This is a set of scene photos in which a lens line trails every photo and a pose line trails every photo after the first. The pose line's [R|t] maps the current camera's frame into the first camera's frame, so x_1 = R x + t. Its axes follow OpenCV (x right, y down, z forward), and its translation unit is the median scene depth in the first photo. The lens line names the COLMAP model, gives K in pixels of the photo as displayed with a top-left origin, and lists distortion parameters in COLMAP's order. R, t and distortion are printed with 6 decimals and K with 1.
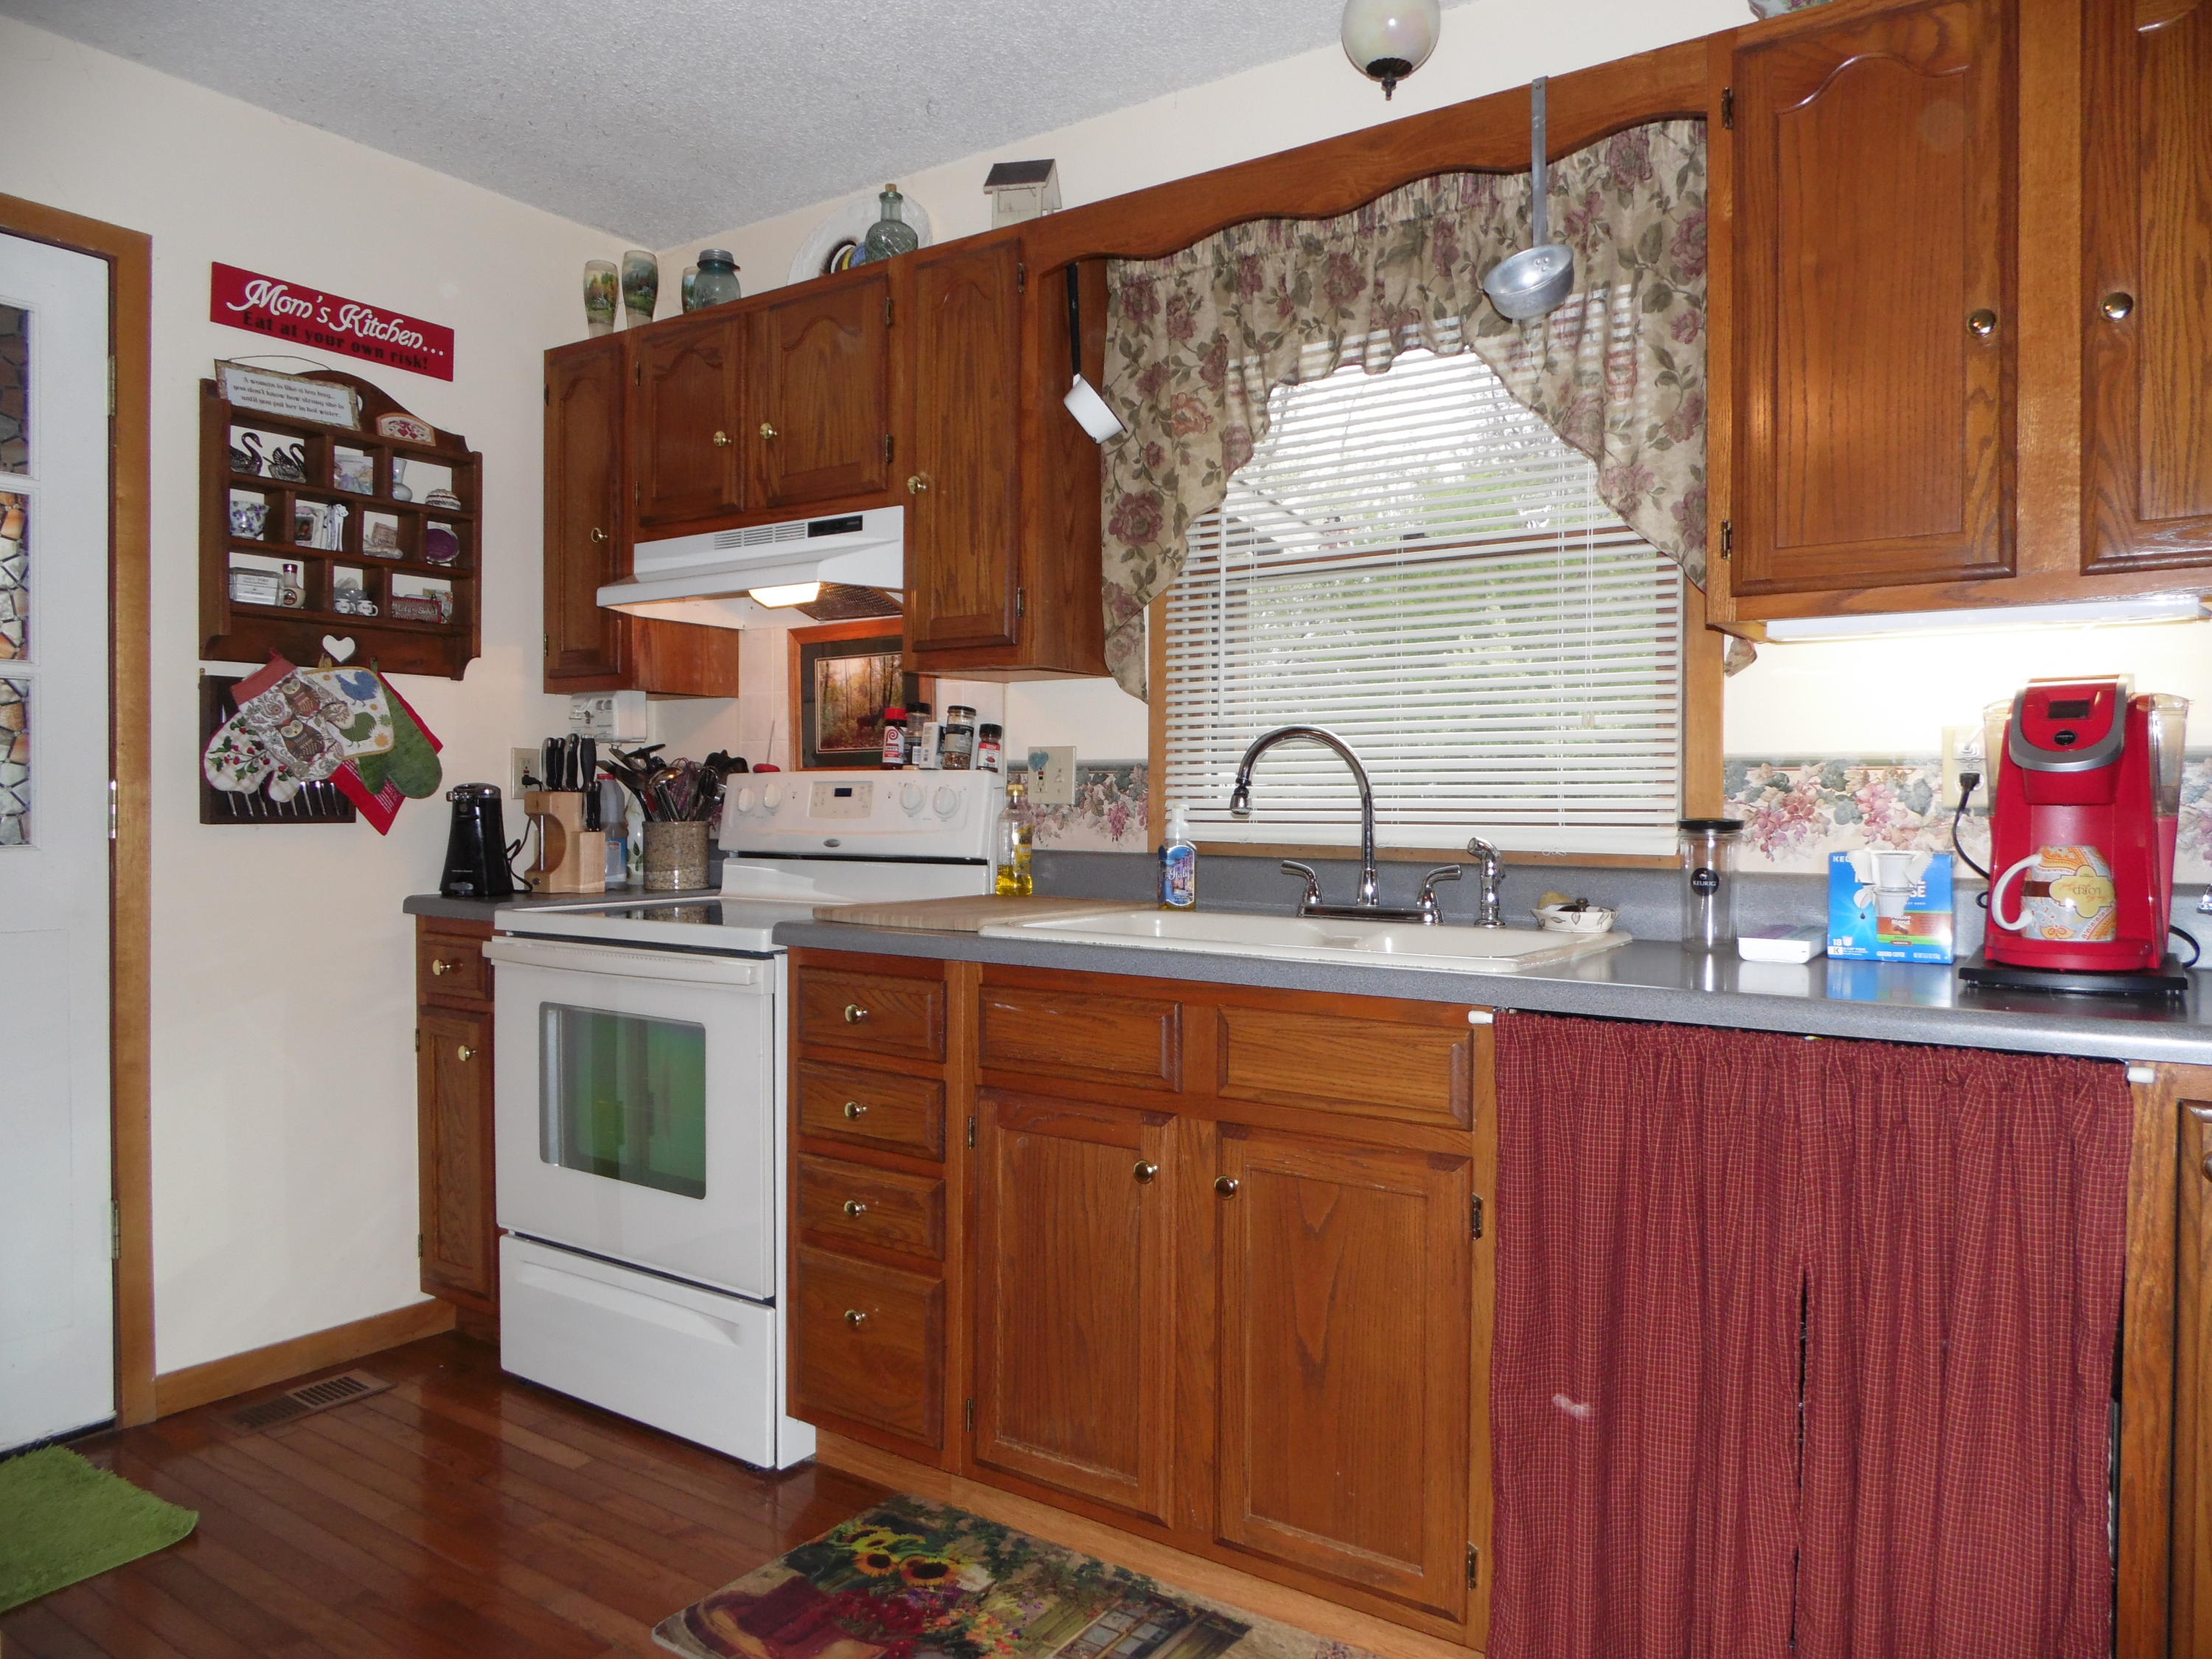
lens RADIAL K [[1536.9, 0, 1106.0], [0, 1536.9, 829.5], [0, 0, 1]] dist [0.011805, 0.003297]
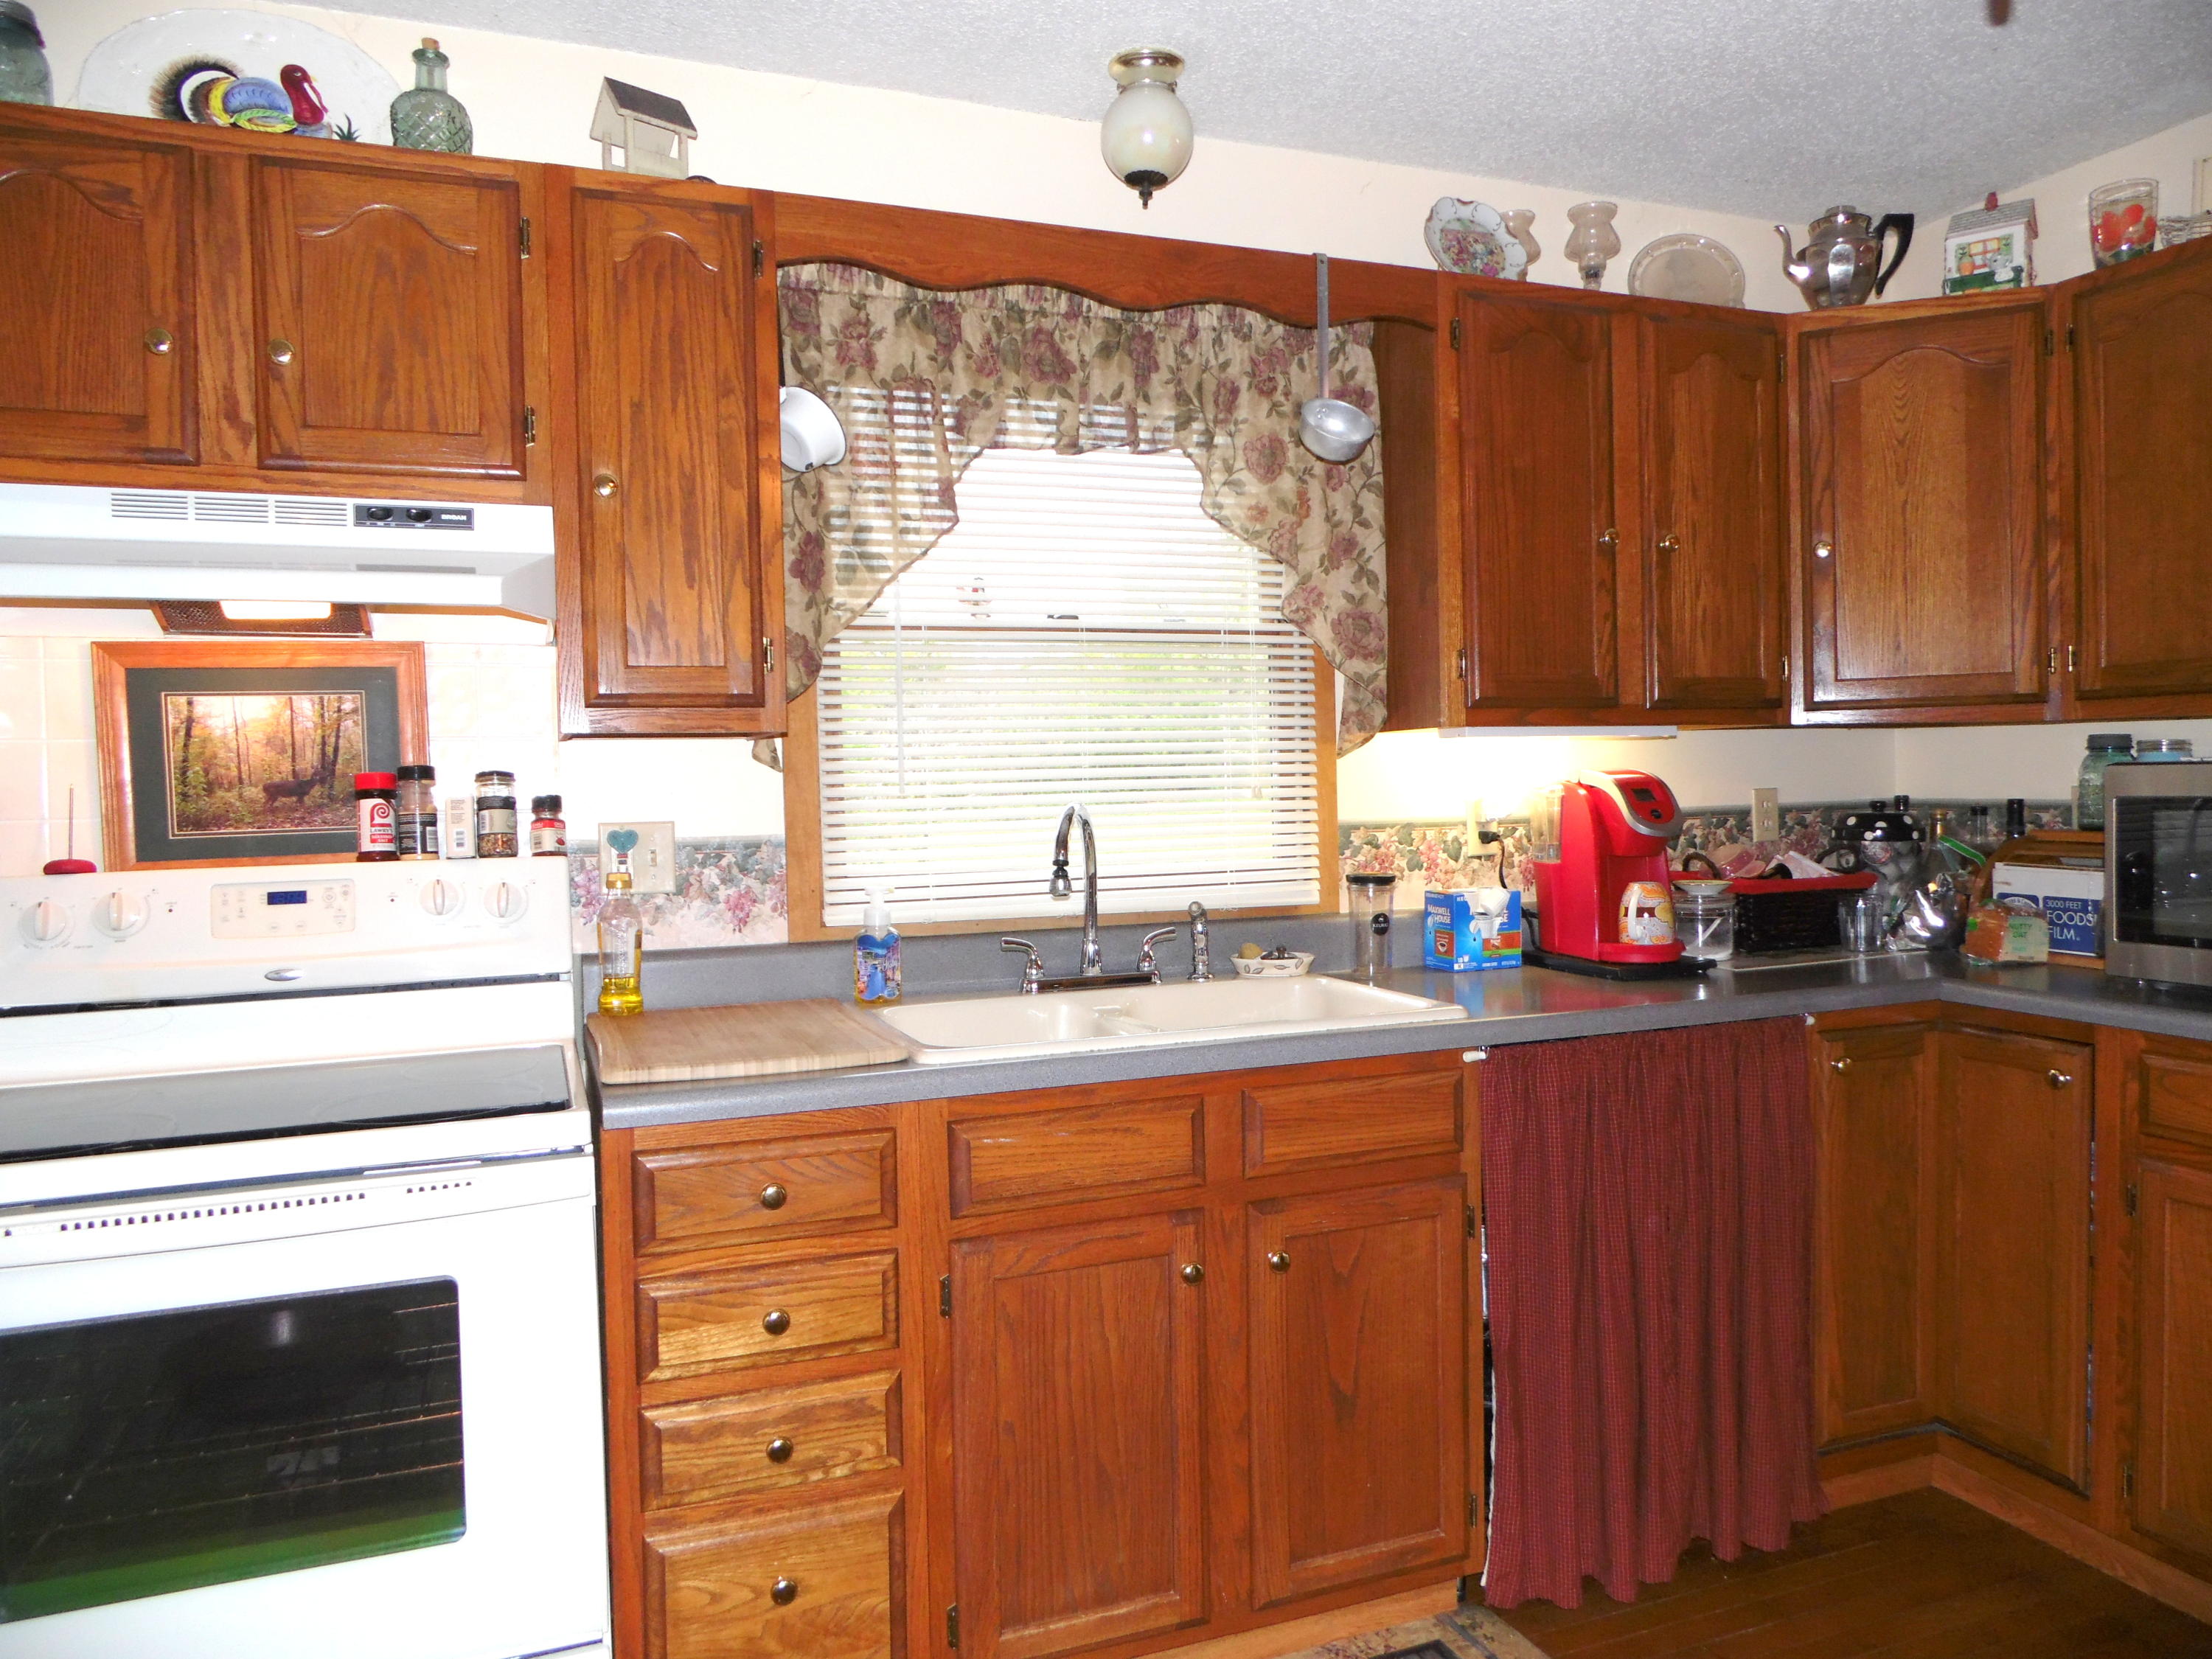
lens RADIAL K [[1536.9, 0, 1106.0], [0, 1536.9, 829.5], [0, 0, 1]] dist [0.011805, 0.003297]
pose [[0.547633, -0.042590, 0.835634, -0.677247], [0.038531, 0.998928, 0.025661, -0.072572], [-0.835831, 0.018145, 0.548687, 0.420448]]
